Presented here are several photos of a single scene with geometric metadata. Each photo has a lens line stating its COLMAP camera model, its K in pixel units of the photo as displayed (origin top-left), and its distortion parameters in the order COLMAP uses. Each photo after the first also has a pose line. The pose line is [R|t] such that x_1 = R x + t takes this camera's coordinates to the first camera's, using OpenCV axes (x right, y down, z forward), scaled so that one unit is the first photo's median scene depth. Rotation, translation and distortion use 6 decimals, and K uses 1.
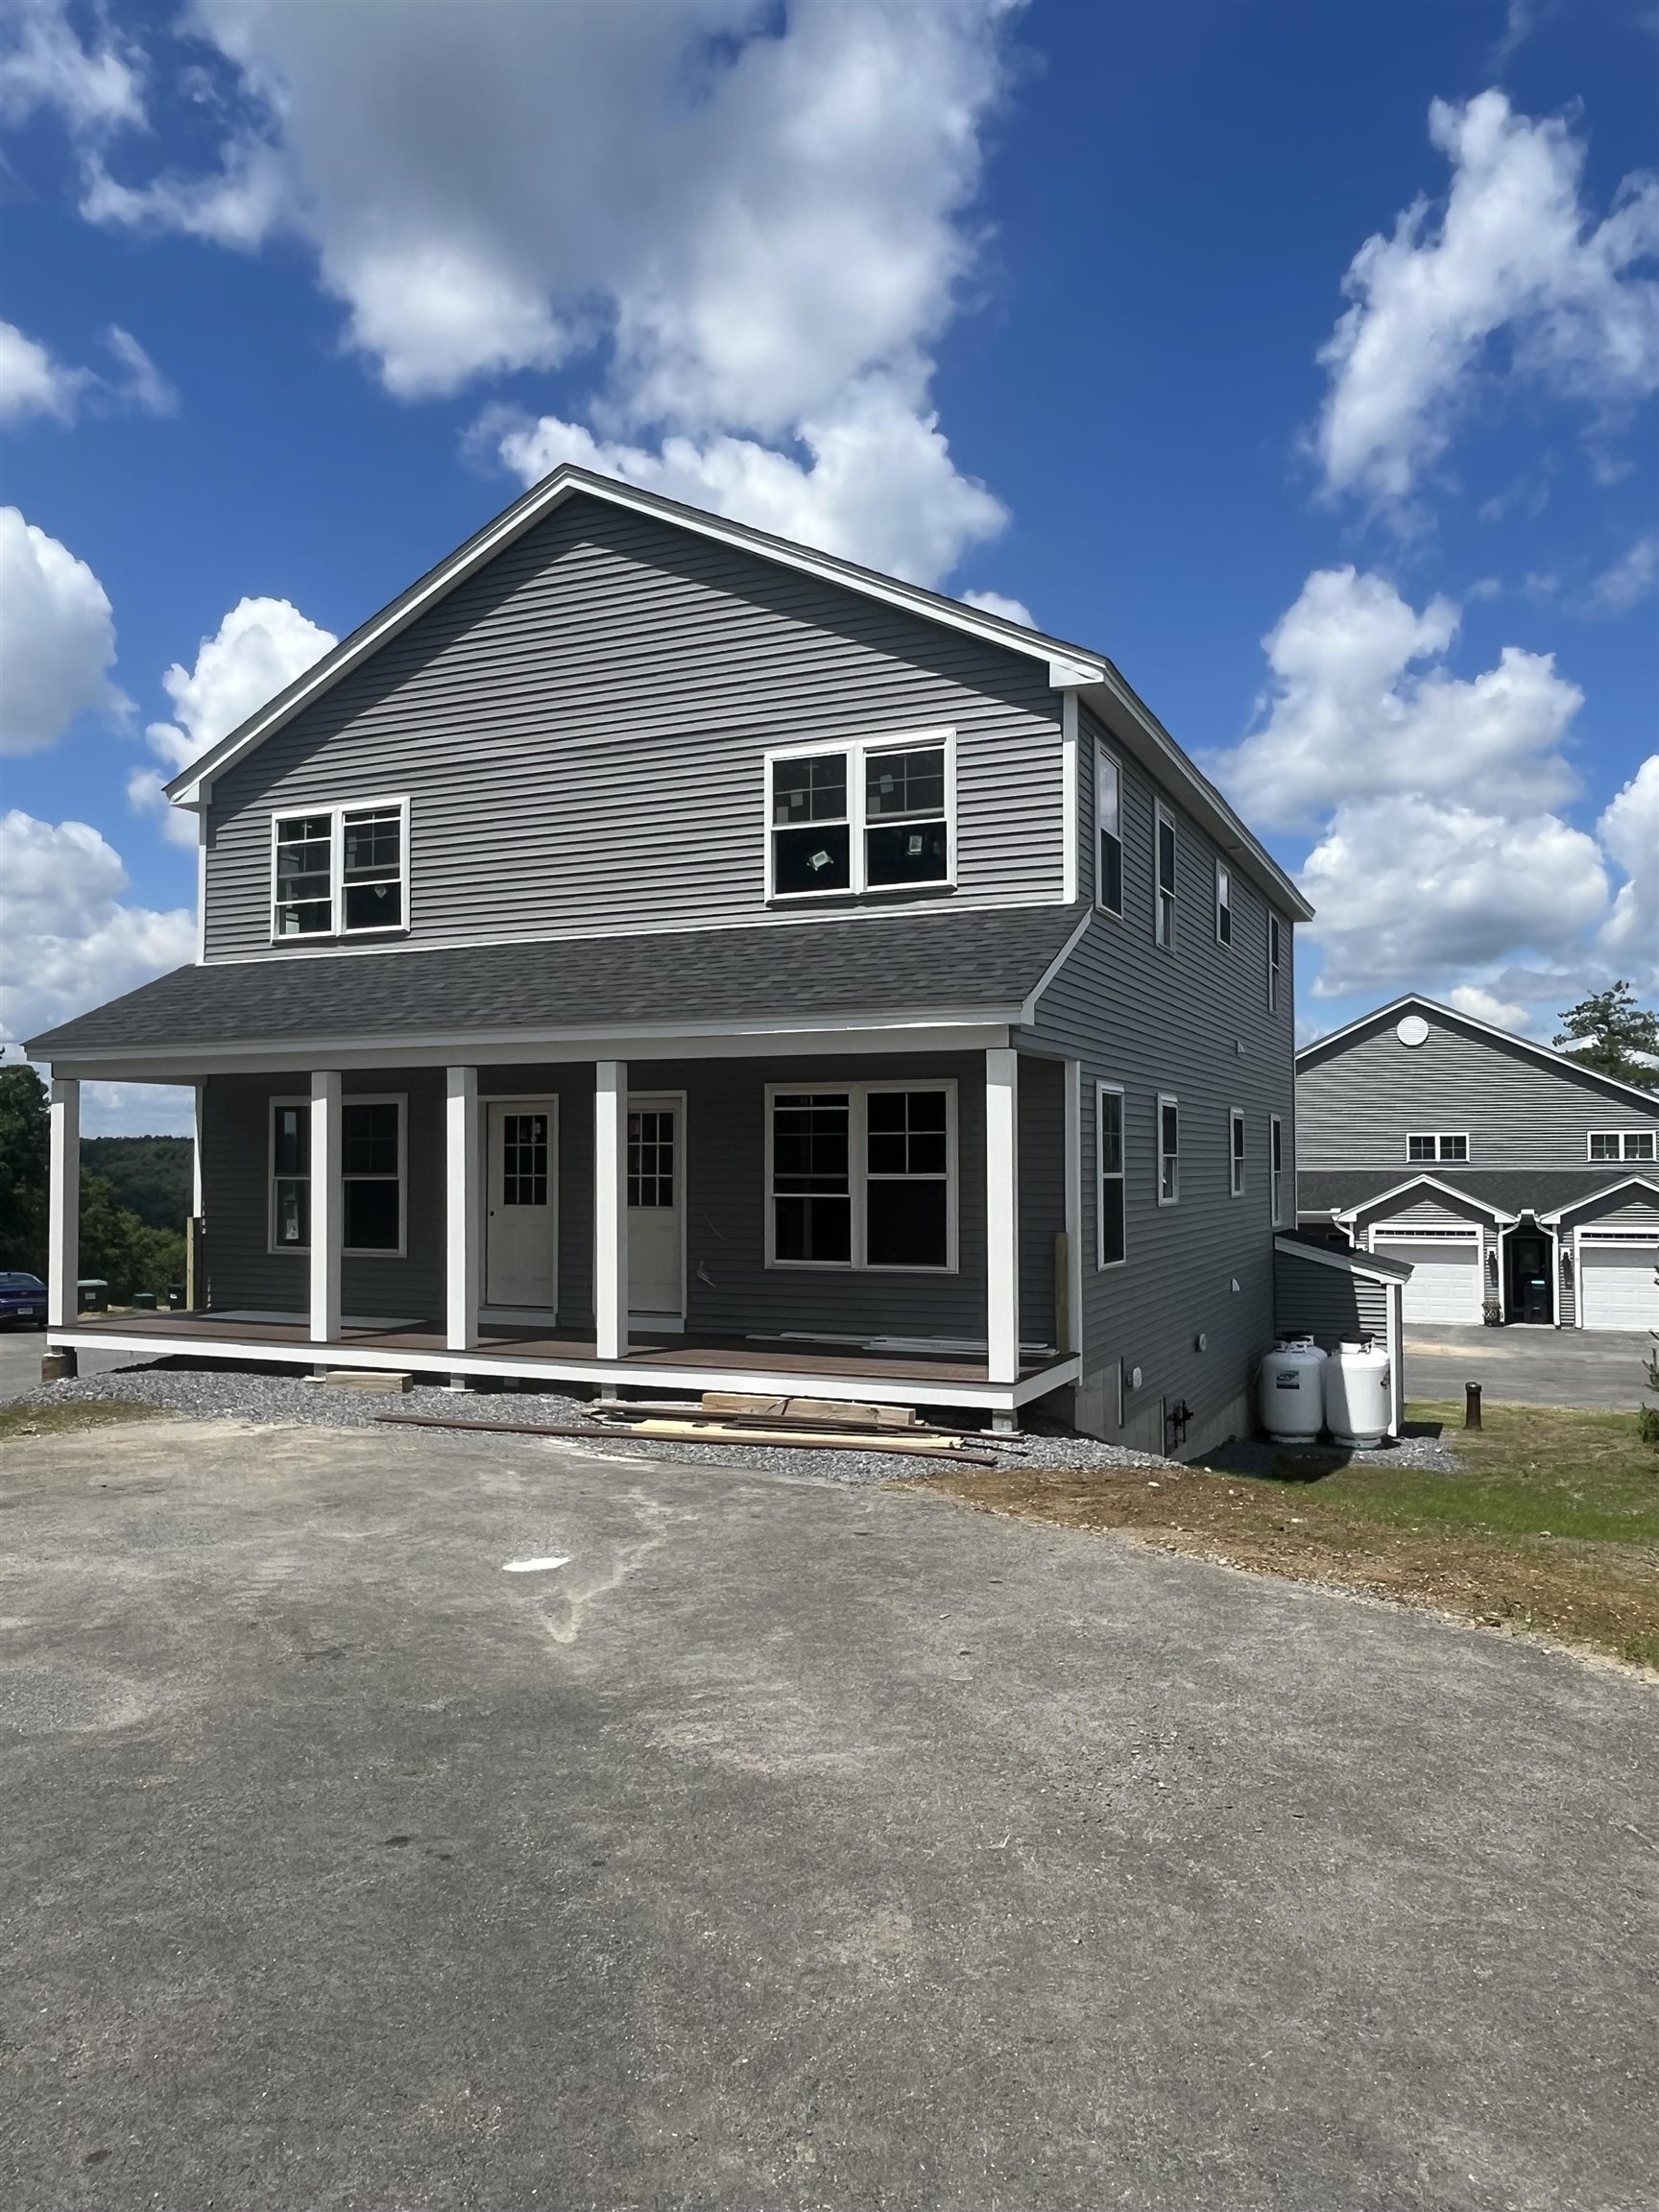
lens RADIAL K [[1645.3, 0, 842.4], [0, 1645.3, 1105.9], [0, 0, 1]] dist [0.015714, 0.010485]
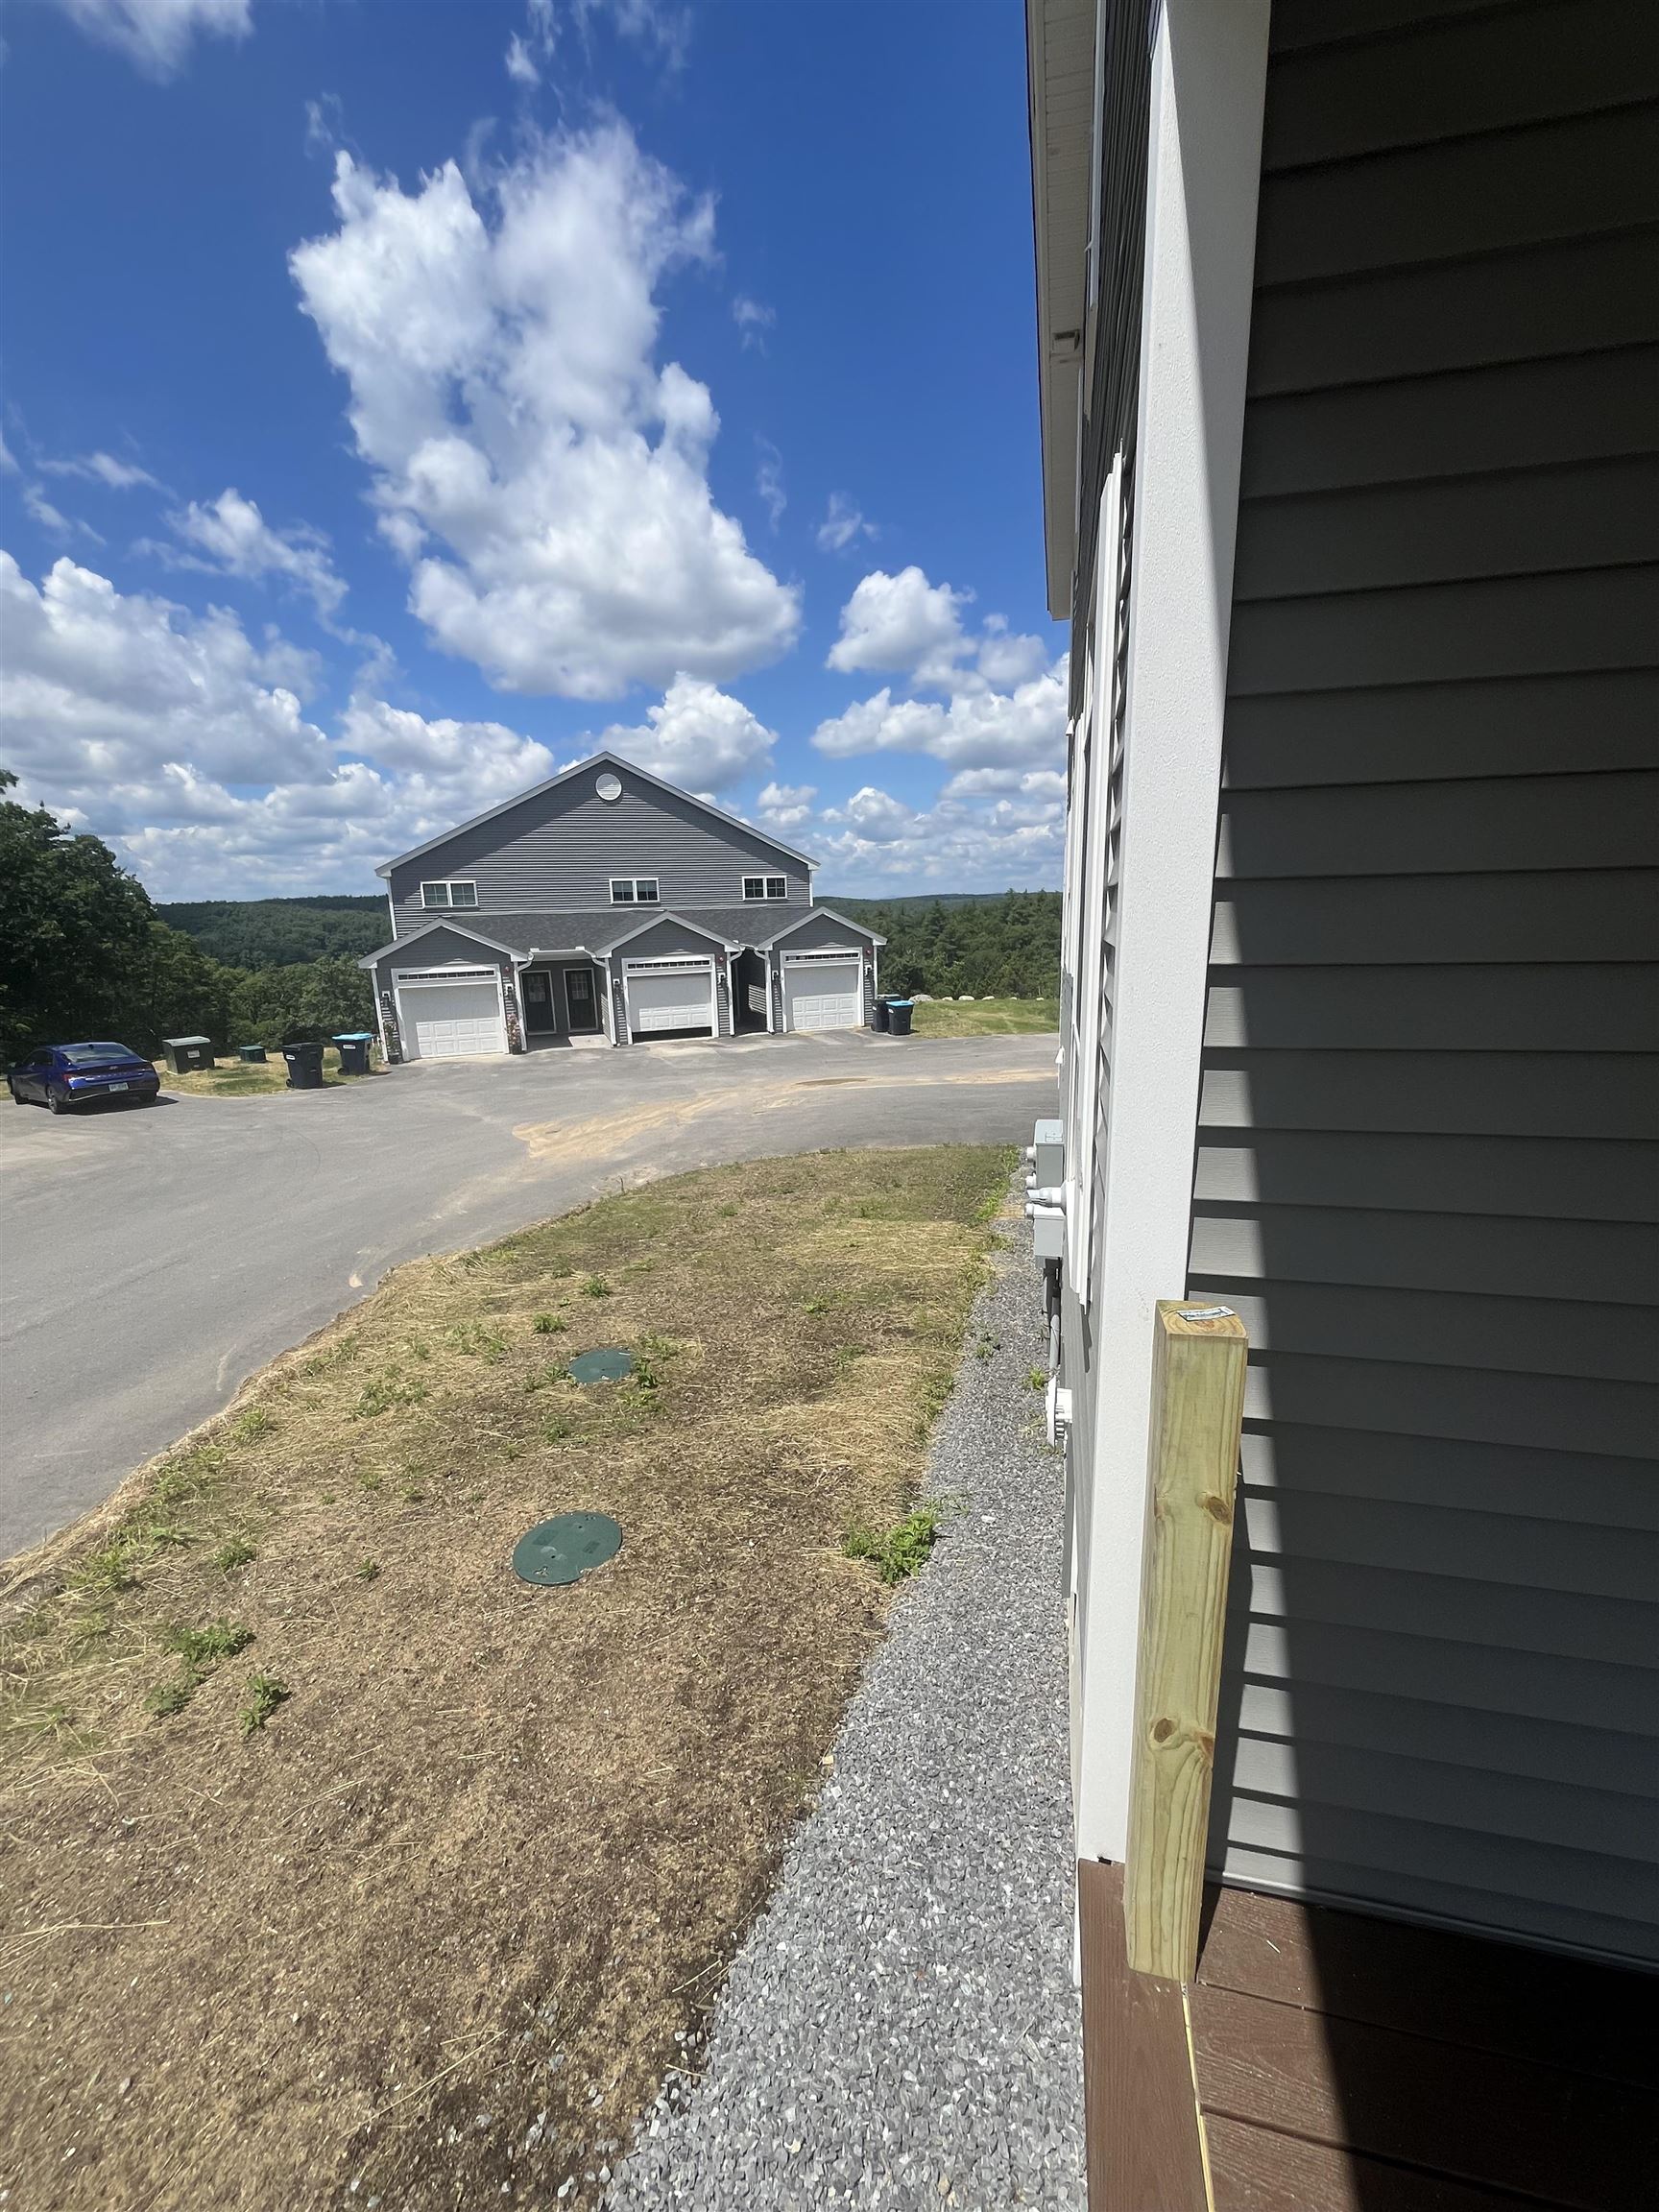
lens RADIAL K [[889.7, 0, 812.5], [0, 889.7, 1111.0], [0, 0, 1]] dist [-0.000885, -0.000092]
pose [[0.982586, -0.061757, 0.175242, -0.131364], [0.015558, 0.967182, 0.253609, 0.011609], [-0.185153, -0.246466, 0.951300, 0.292243]]
